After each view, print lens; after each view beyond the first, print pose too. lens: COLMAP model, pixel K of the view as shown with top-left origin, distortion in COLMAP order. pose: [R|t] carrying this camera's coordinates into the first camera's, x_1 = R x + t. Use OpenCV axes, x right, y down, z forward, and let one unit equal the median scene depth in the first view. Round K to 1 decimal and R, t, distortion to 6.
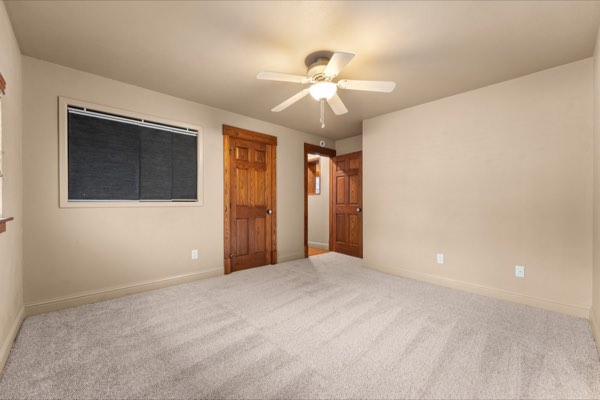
lens RADIAL K [[241.0, 0, 299.0], [0, 241.0, 203.0], [0, 0, 1]] dist [0.000500, 0.000793]
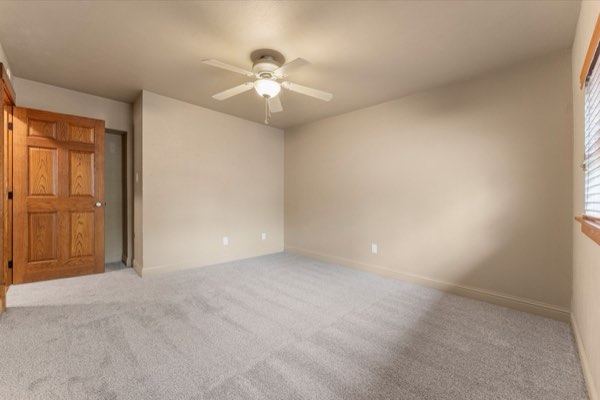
lens RADIAL K [[241.0, 0, 297.1], [0, 241.0, 199.6], [0, 0, 1]] dist [0.000500, 0.000793]
pose [[-0.023538, -0.009990, 0.999673, -0.670185], [-0.016622, 0.999816, 0.009600, -0.003017], [-0.999585, -0.016390, -0.023700, 0.656895]]
